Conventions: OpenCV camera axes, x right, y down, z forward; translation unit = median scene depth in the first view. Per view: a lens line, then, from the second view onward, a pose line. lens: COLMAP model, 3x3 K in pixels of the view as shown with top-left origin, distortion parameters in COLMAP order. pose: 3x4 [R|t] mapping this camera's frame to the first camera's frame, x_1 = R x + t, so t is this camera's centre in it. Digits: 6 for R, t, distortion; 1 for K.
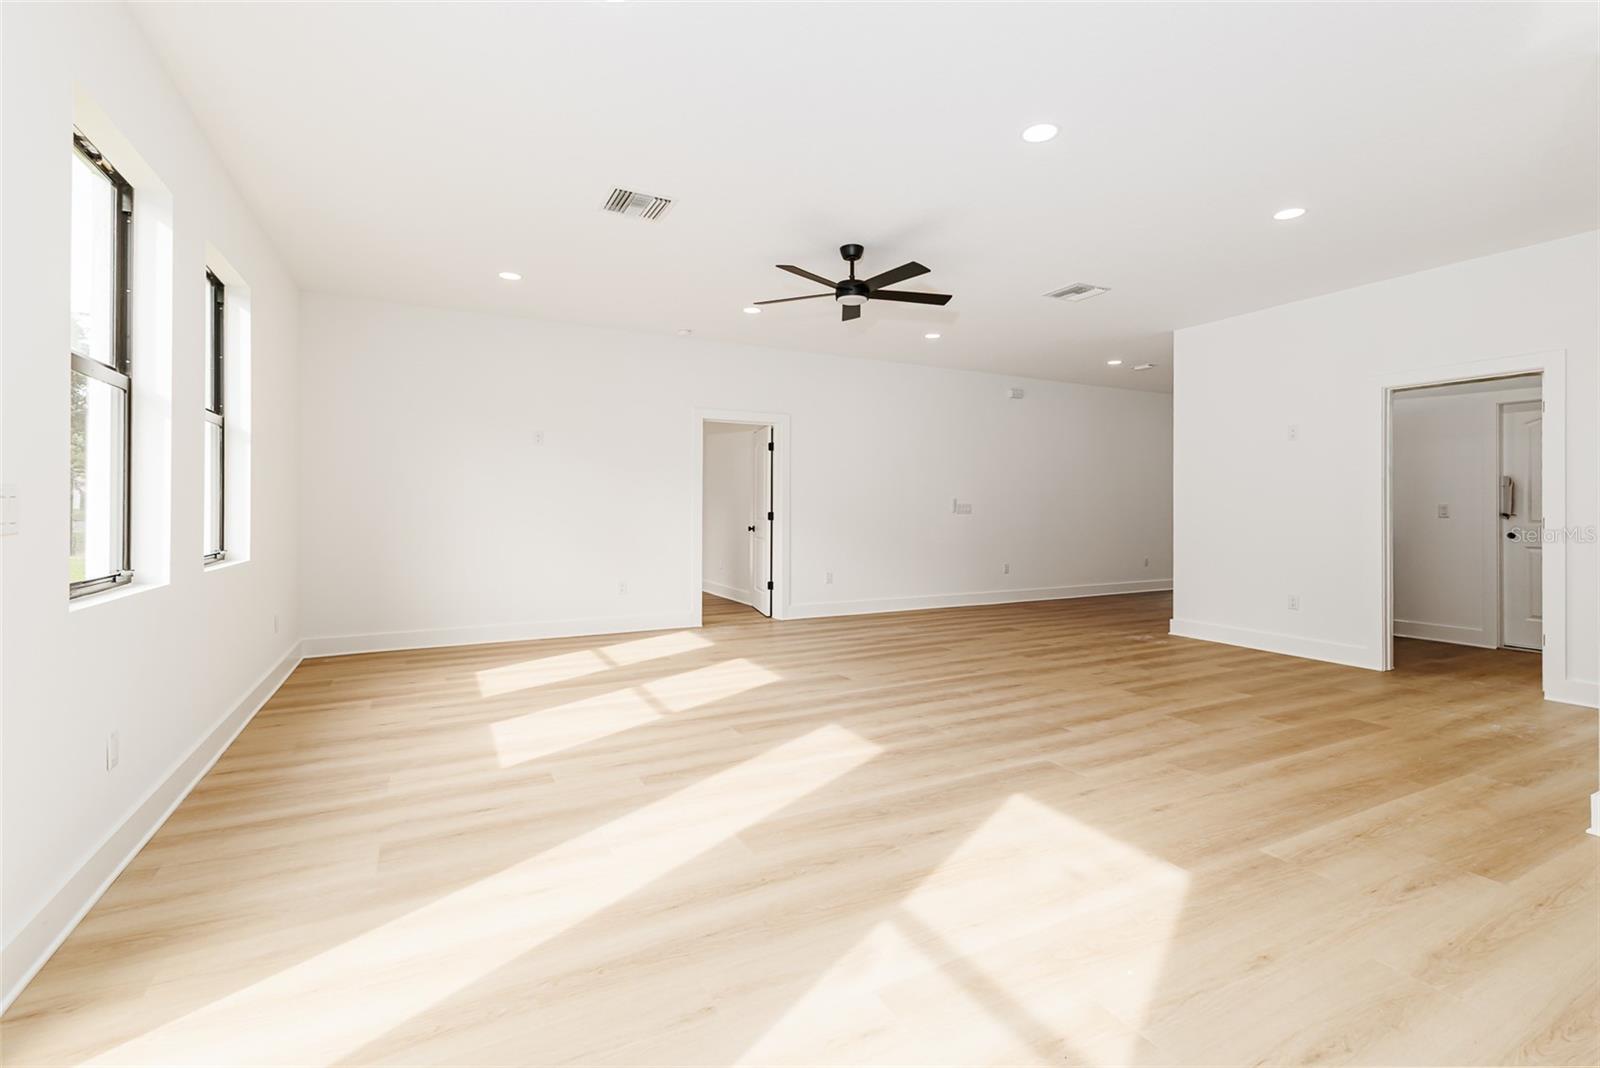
lens RADIAL K [[721.6, 0, 819.5], [0, 721.6, 509.4], [0, 0, 1]] dist [0.058734, -0.025044]
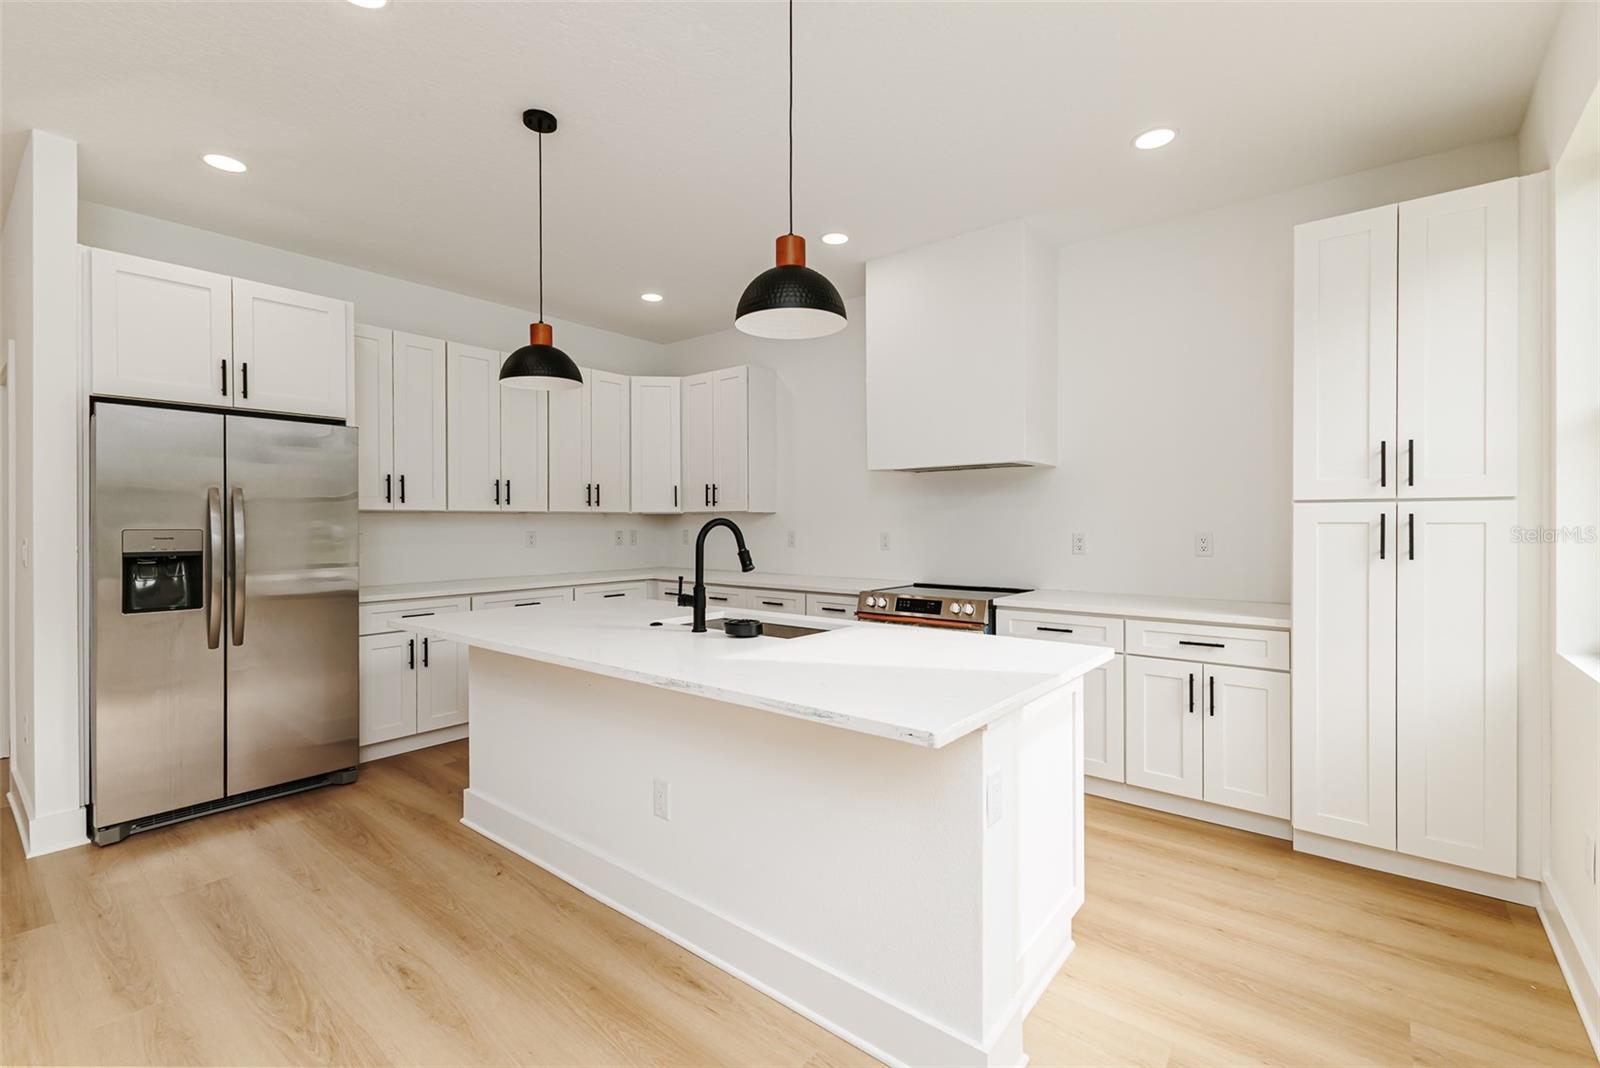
lens RADIAL K [[691.4, 0, 804.2], [0, 691.4, 527.5], [0, 0, 1]] dist [0.002542, -0.000118]
pose [[-0.397186, -0.003857, 0.917730, -0.310565], [-0.006005, 0.999981, 0.001603, -0.053607], [-0.917718, -0.004874, -0.397202, 0.300550]]
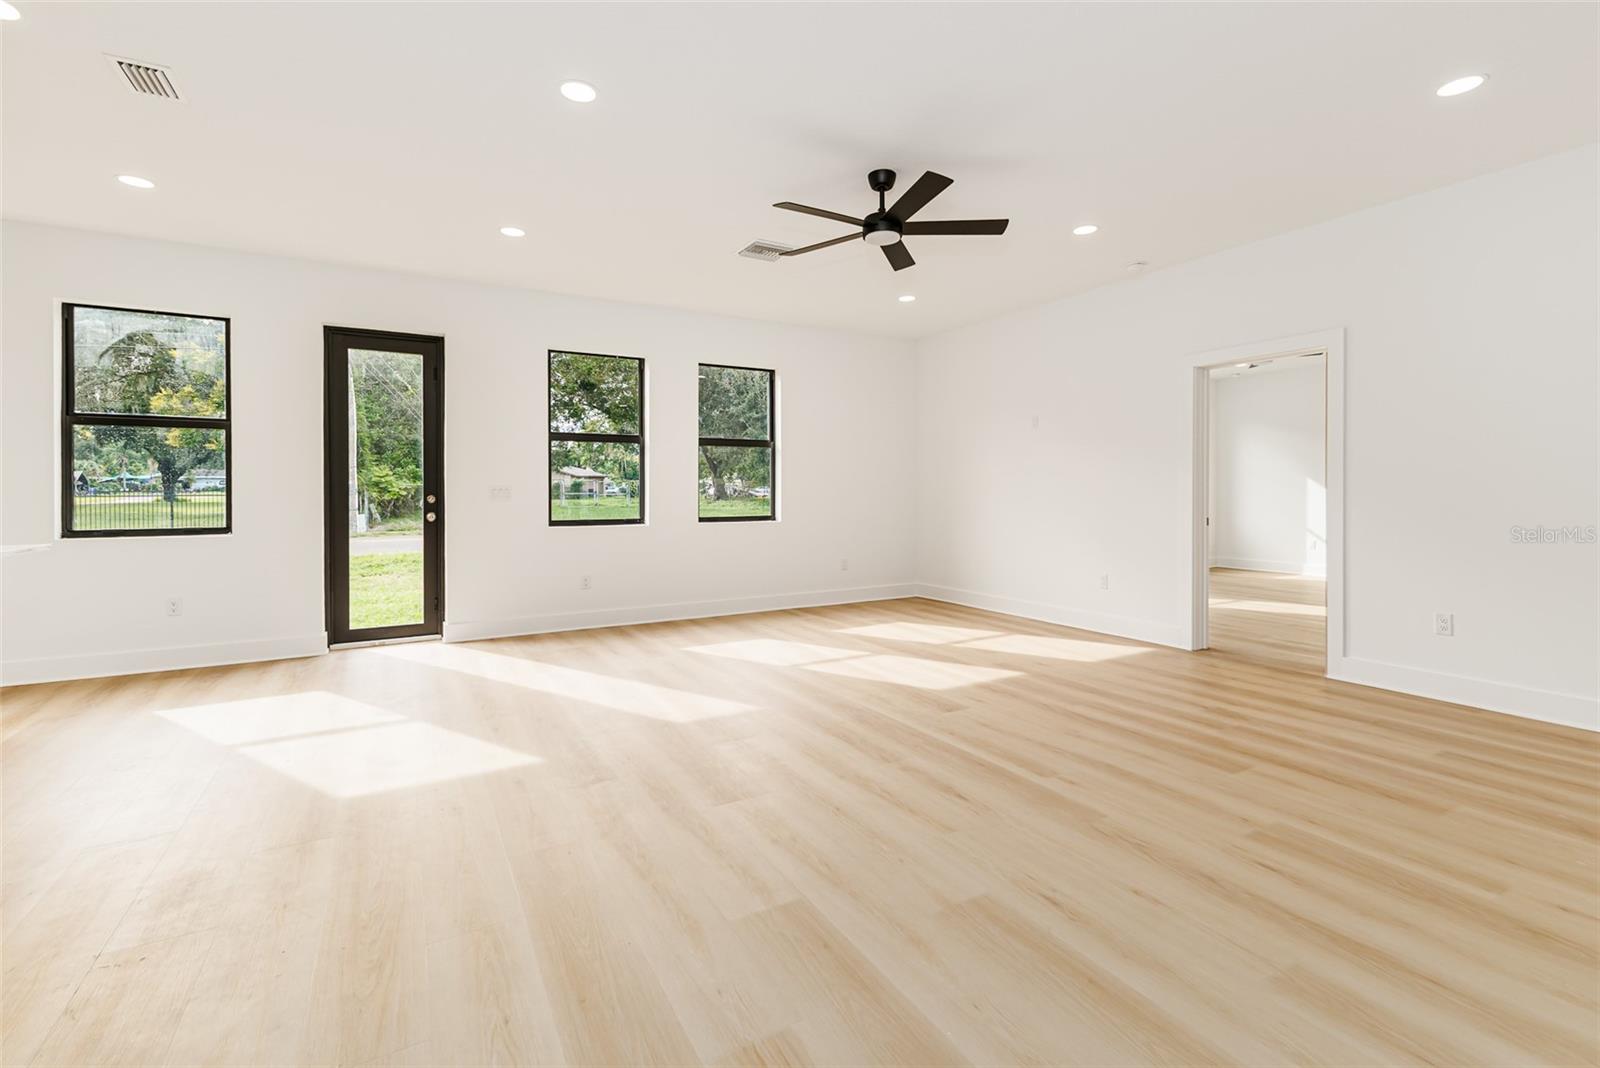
lens RADIAL K [[701.1, 0, 802.3], [0, 701.1, 507.9], [0, 0, 1]] dist [0.001254, 0.000190]
pose [[0.036933, 0.023771, -0.999035, 1.276364], [0.009665, 0.999662, 0.024143, -0.008106], [0.999271, -0.010548, 0.036691, 1.306351]]
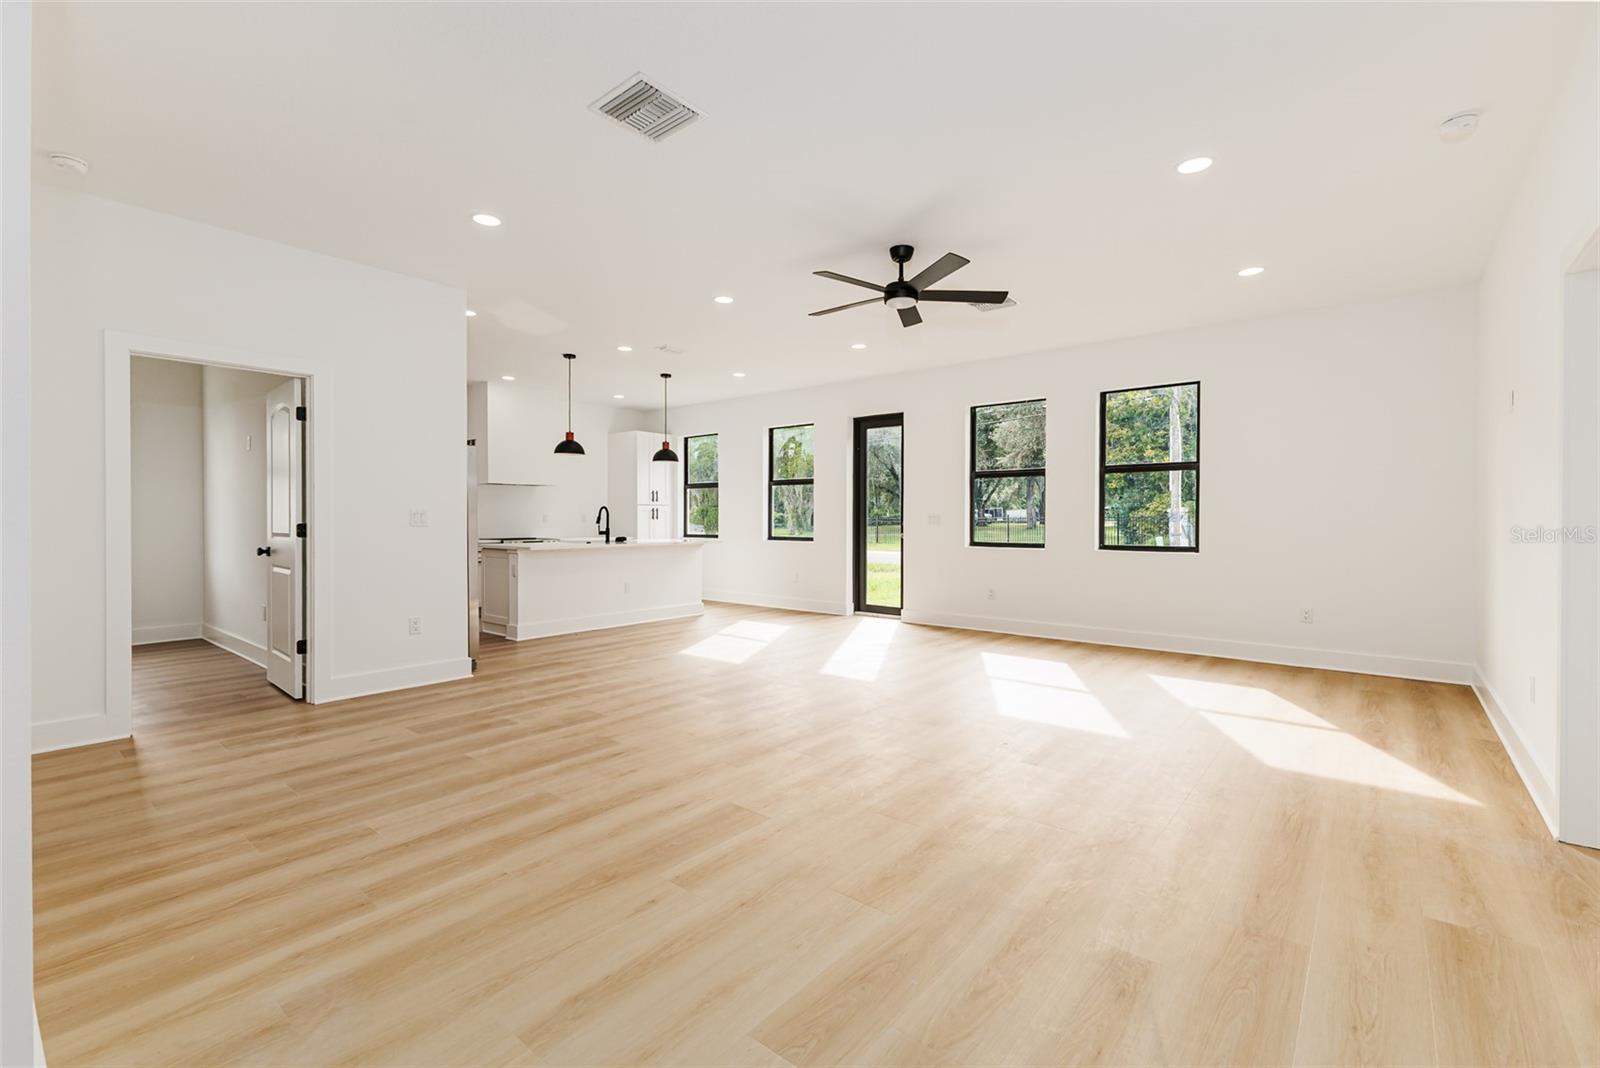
lens RADIAL K [[697.7, 0, 800.0], [0, 697.7, 534.0], [0, 0, 1]] dist [0.004570, -0.000031]
pose [[-0.922895, 0.009456, -0.384935, 0.801841], [0.003577, 0.999866, 0.015986, -0.000147], [0.385035, 0.013377, -0.922805, 2.717468]]
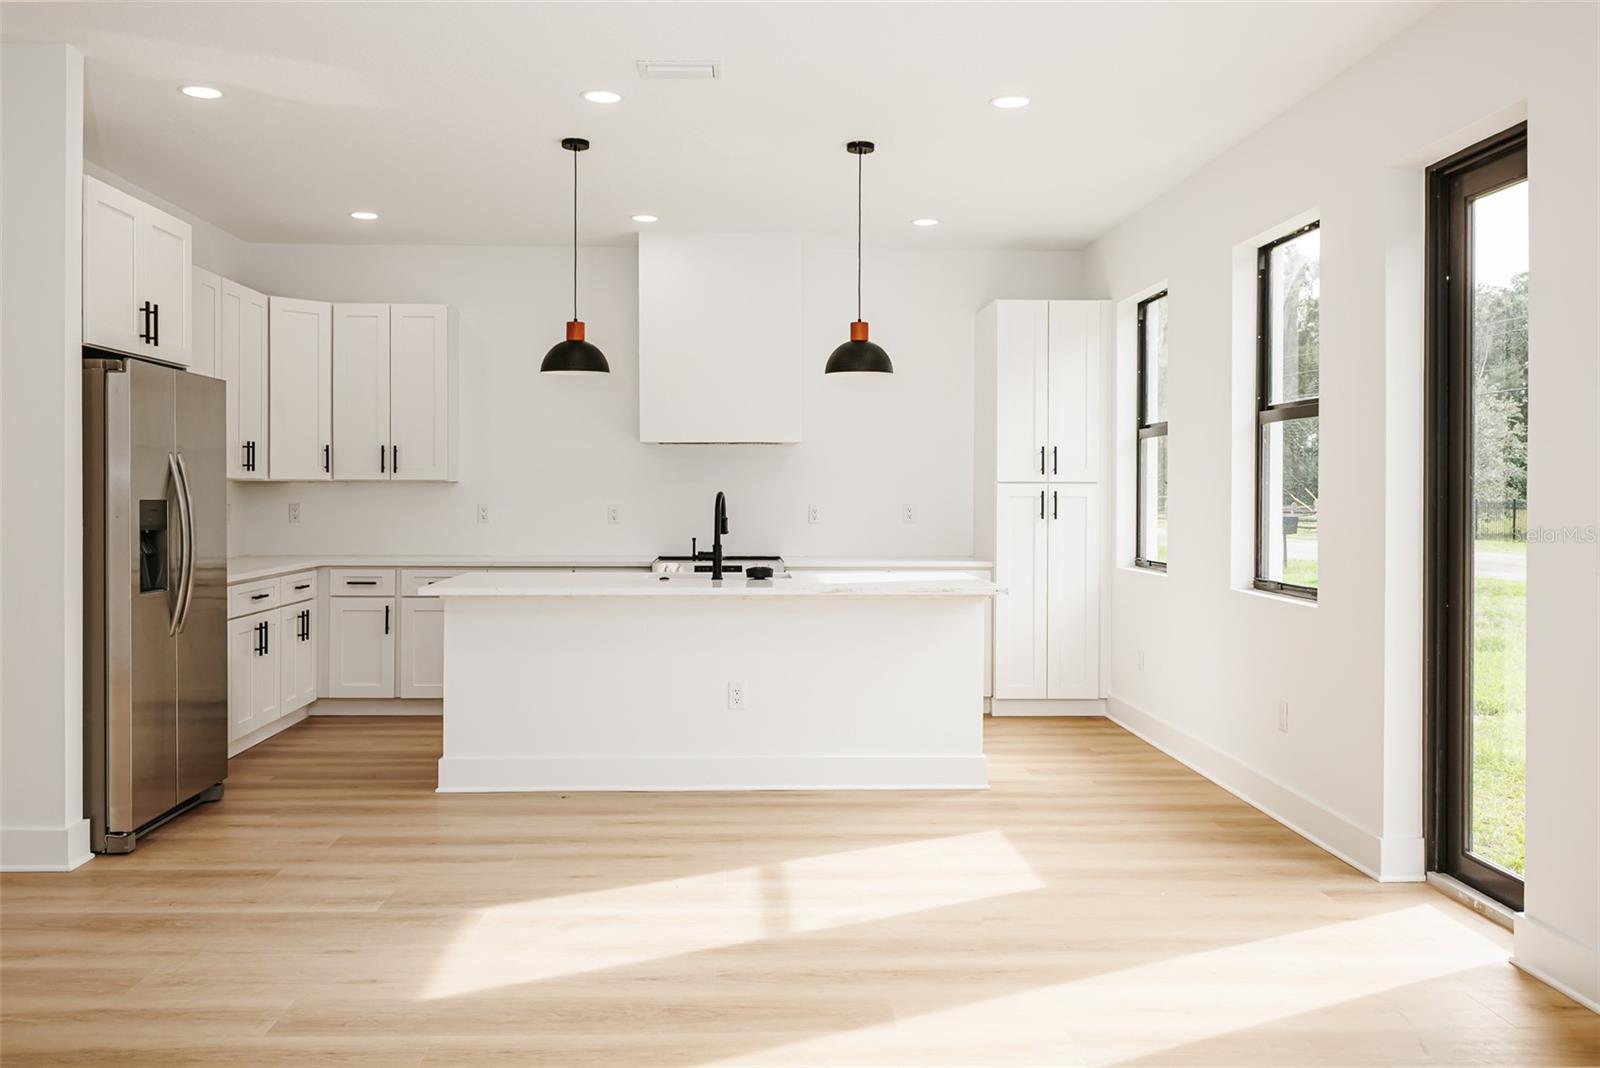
lens RADIAL K [[1329.2, 0, 763.3], [0, 1329.2, 504.7], [0, 0, 1]] dist [0.007202, -0.006239]
pose [[-0.897699, -0.004523, 0.440586, -0.470127], [-0.004852, 0.999988, 0.000380, -0.044927], [-0.440583, -0.001796, -0.897710, 1.851339]]
